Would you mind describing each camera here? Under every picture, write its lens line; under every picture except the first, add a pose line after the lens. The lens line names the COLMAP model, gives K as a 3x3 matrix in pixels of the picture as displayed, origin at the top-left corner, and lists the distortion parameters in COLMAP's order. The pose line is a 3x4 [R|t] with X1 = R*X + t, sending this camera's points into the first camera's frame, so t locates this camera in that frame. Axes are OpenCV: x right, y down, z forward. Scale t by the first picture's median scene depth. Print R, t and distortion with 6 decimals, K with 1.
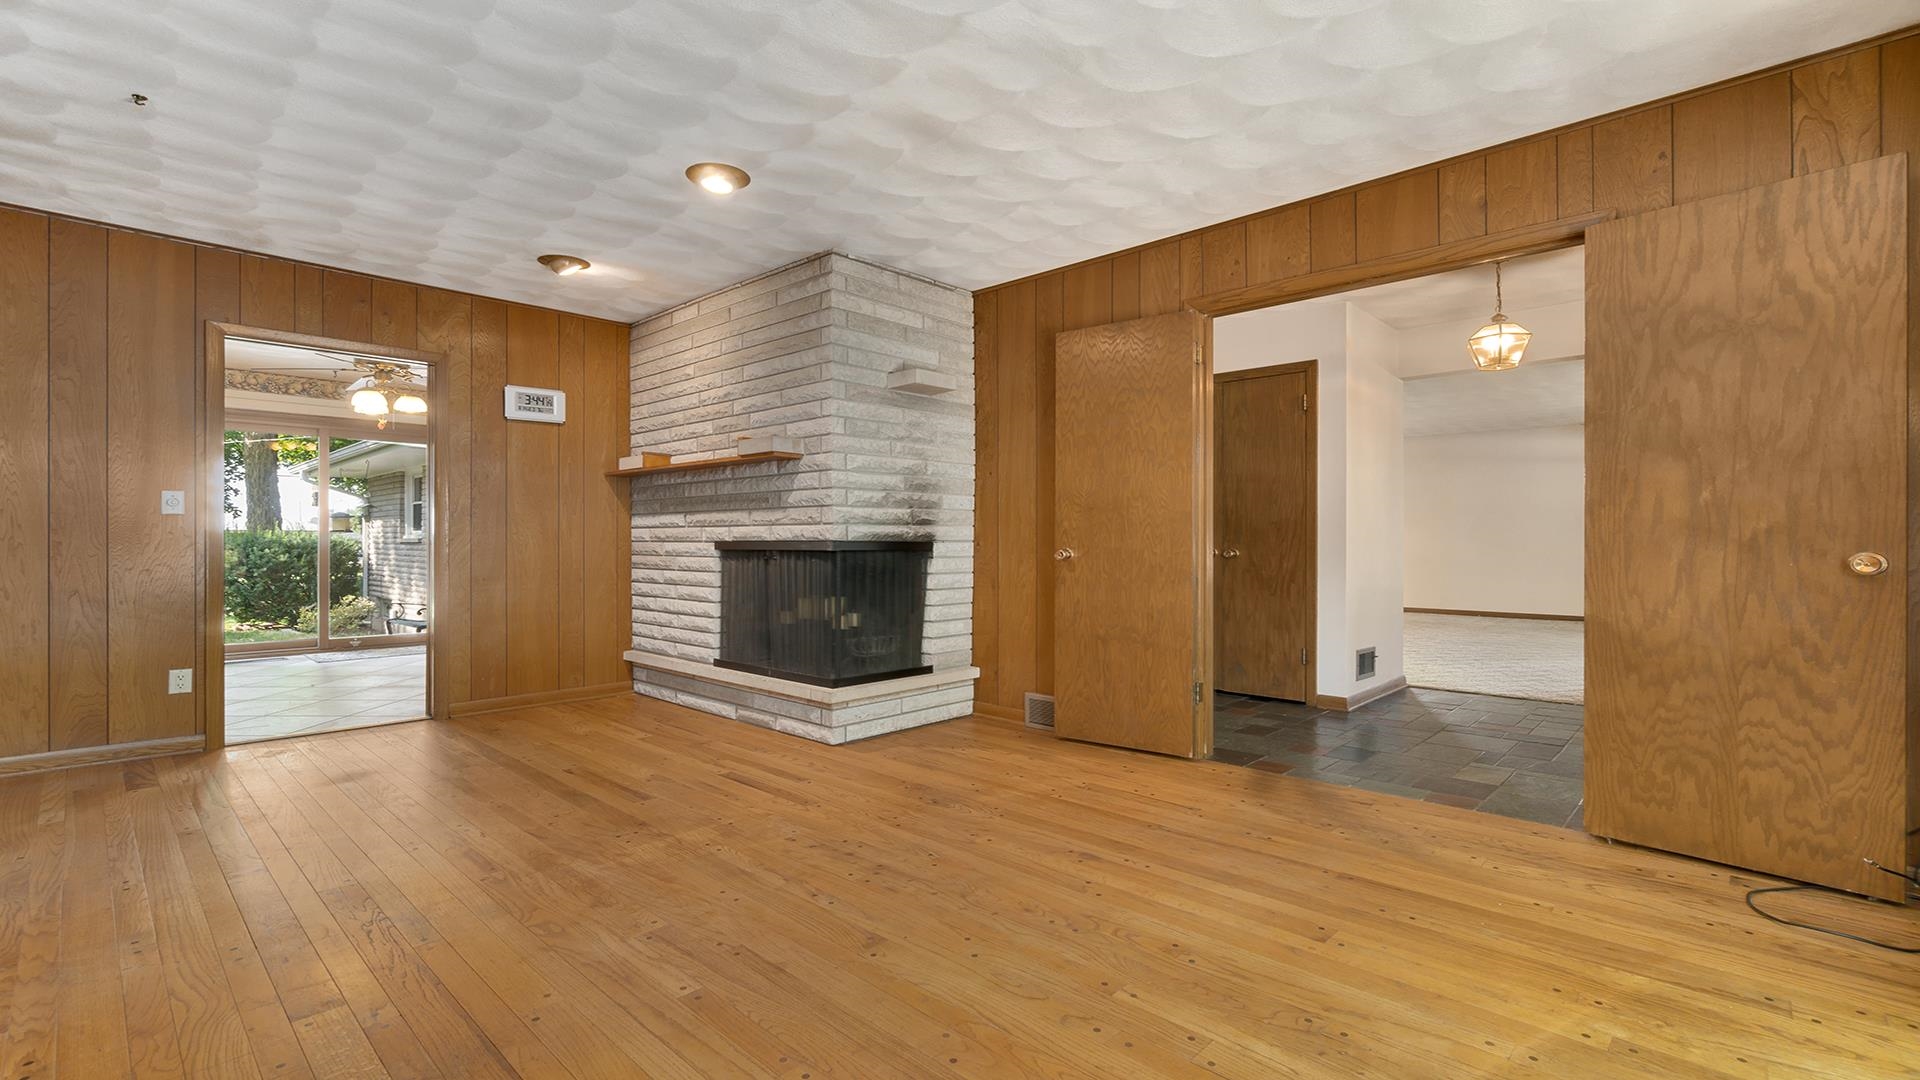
lens RADIAL K [[834.5, 0, 961.4], [0, 834.5, 540.5], [0, 0, 1]] dist [-0.008690, 0.000160]
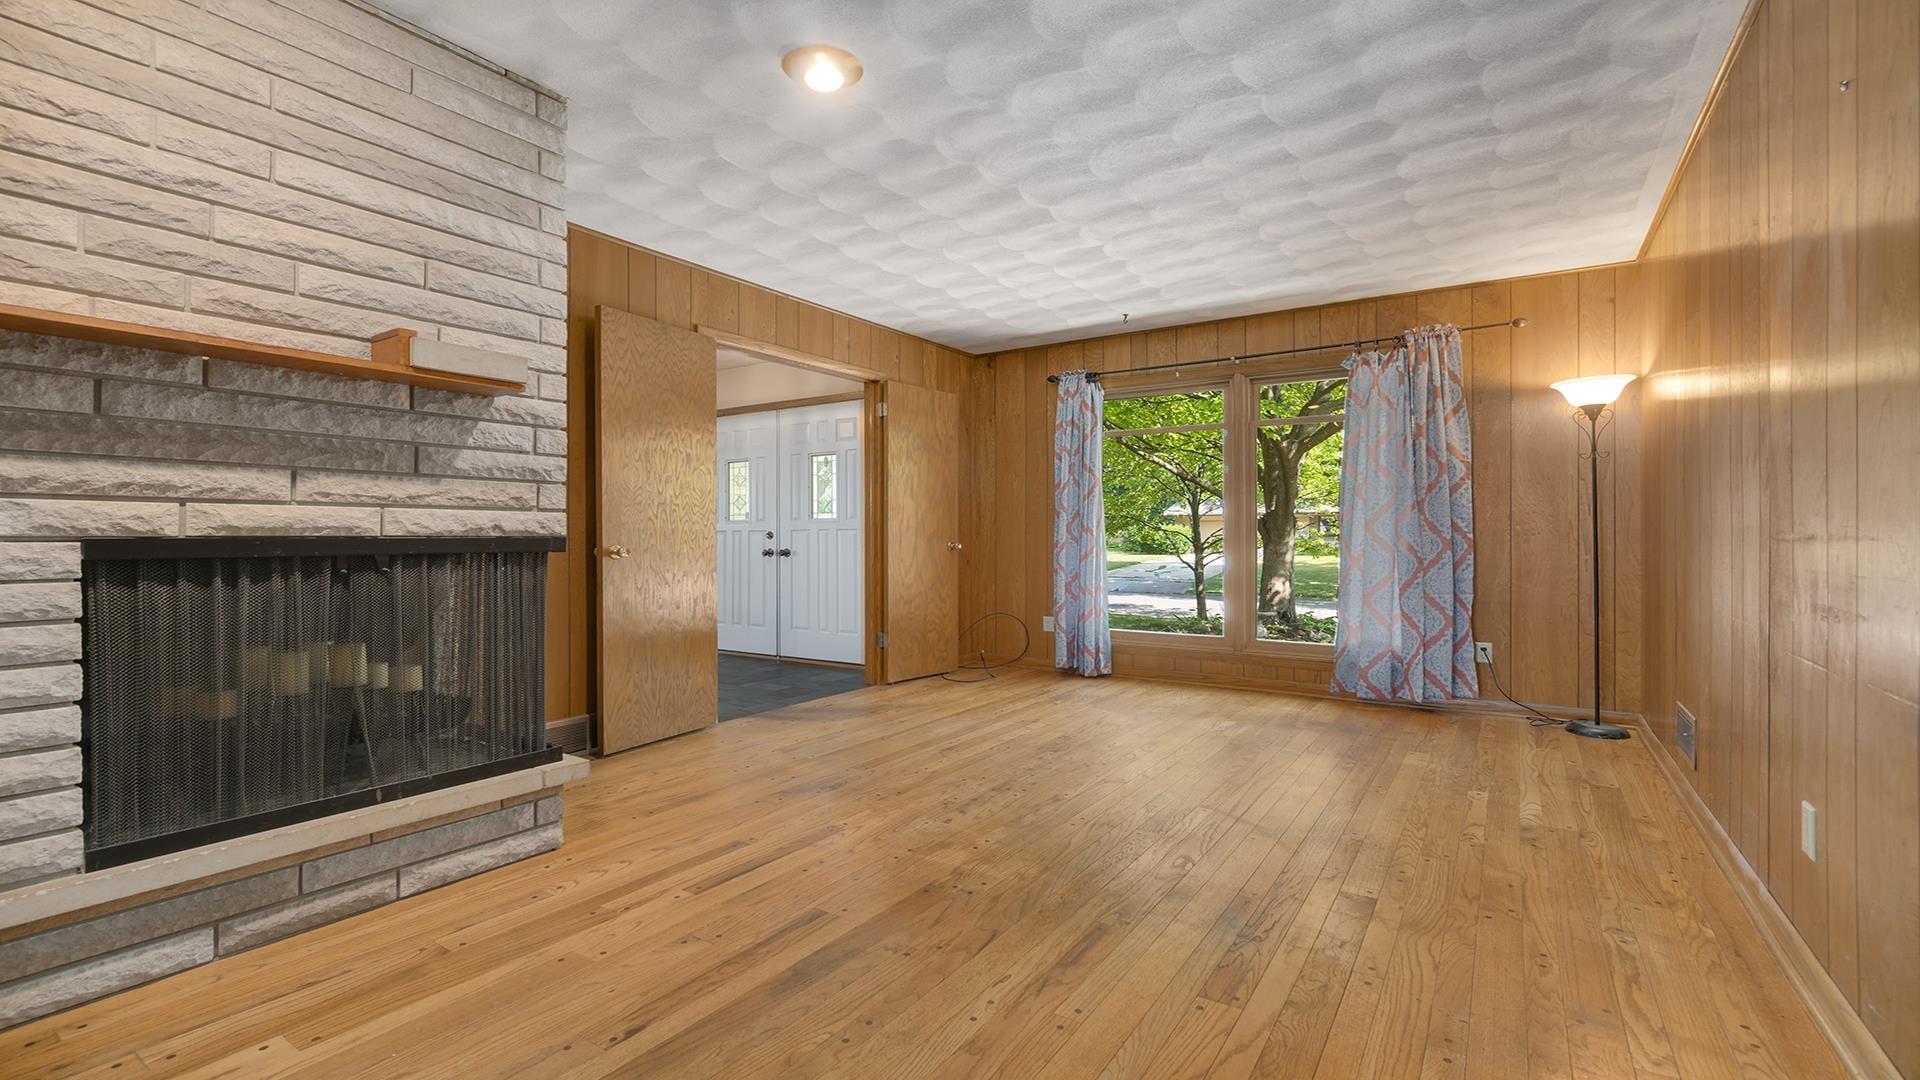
lens RADIAL K [[834.5, 0, 952.1], [0, 834.5, 534.9], [0, 0, 1]] dist [-0.008690, 0.000160]
pose [[-0.162348, 0.003009, 0.986729, -0.754028], [-0.000287, 0.999995, -0.003097, 0.000771], [-0.986734, -0.000786, -0.162346, 0.706533]]
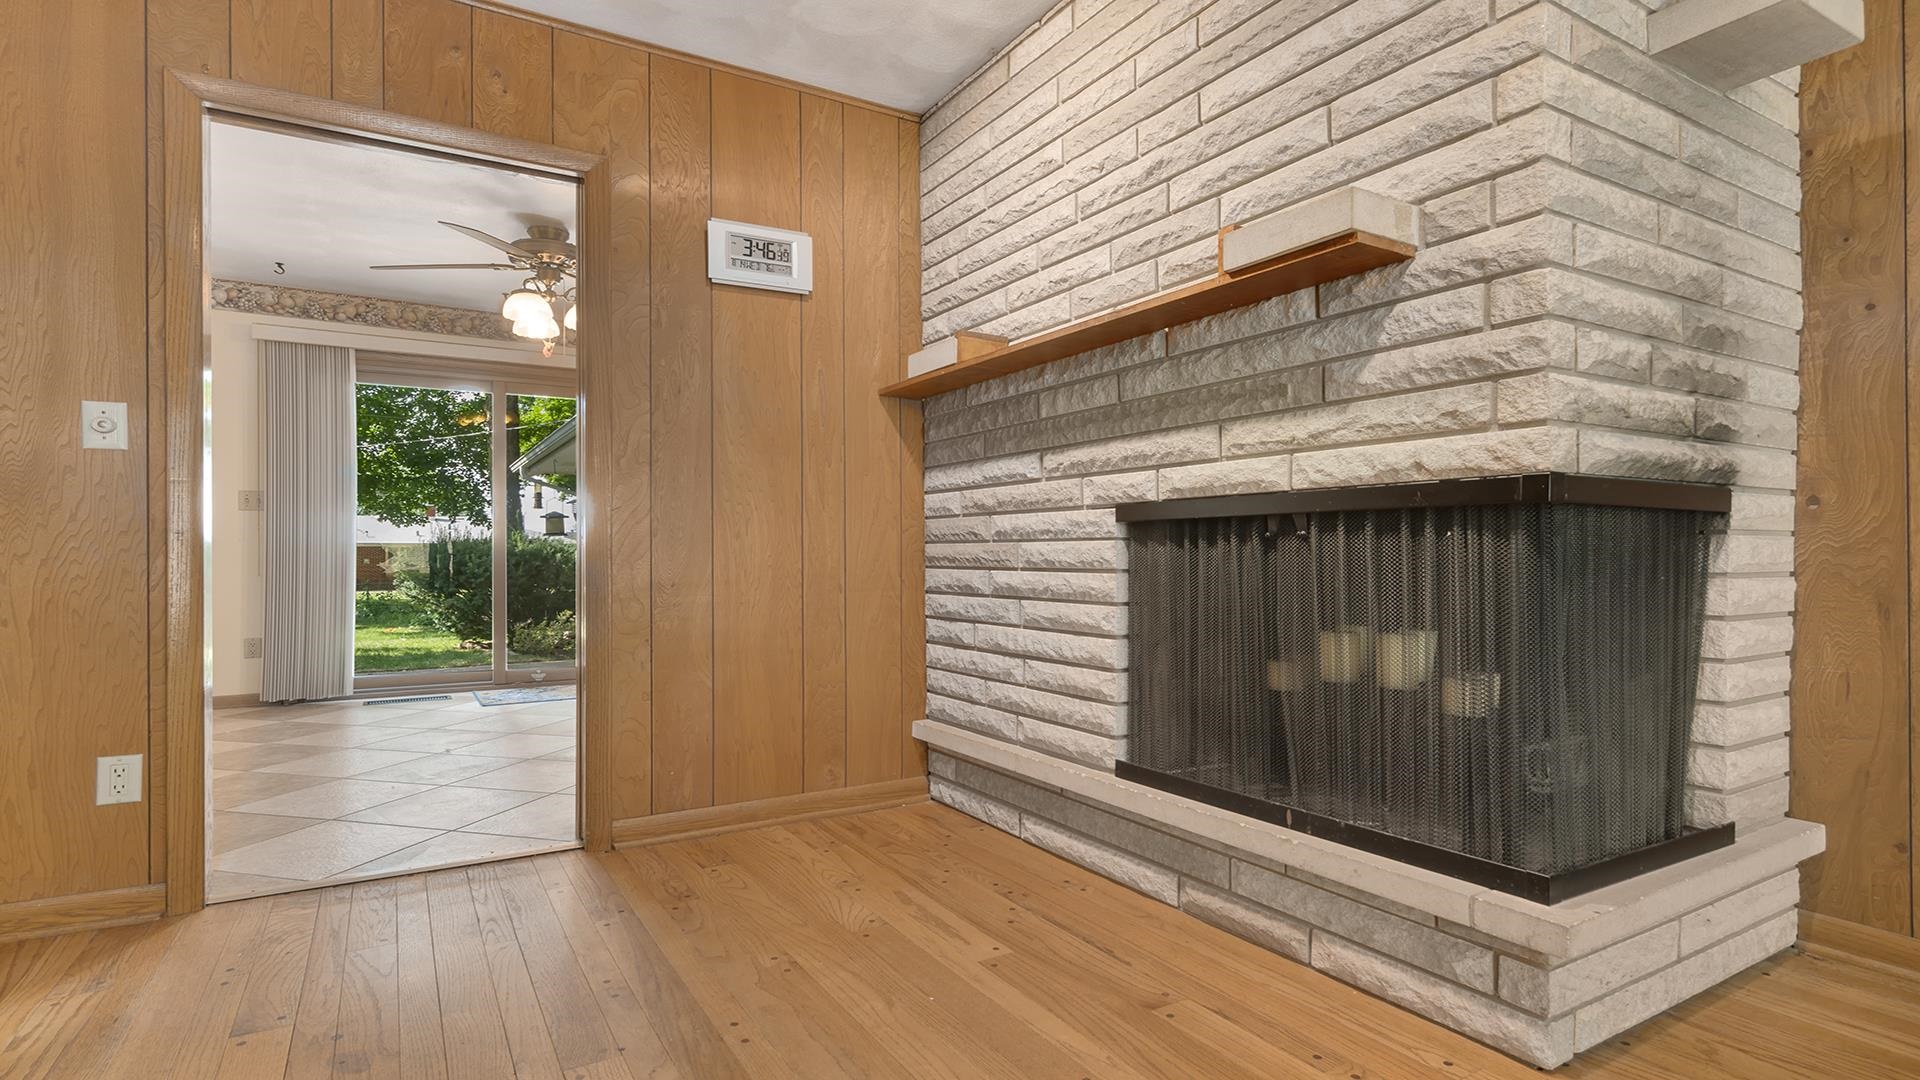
lens RADIAL K [[960.3, 0, 956.9], [0, 960.3, 549.6], [0, 0, 1]] dist [0.014477, -0.000186]
pose [[0.961441, -0.004516, -0.274975, -0.245079], [0.003573, 0.999986, -0.003929, 0.028699], [0.274988, 0.002795, 0.961443, 0.486781]]
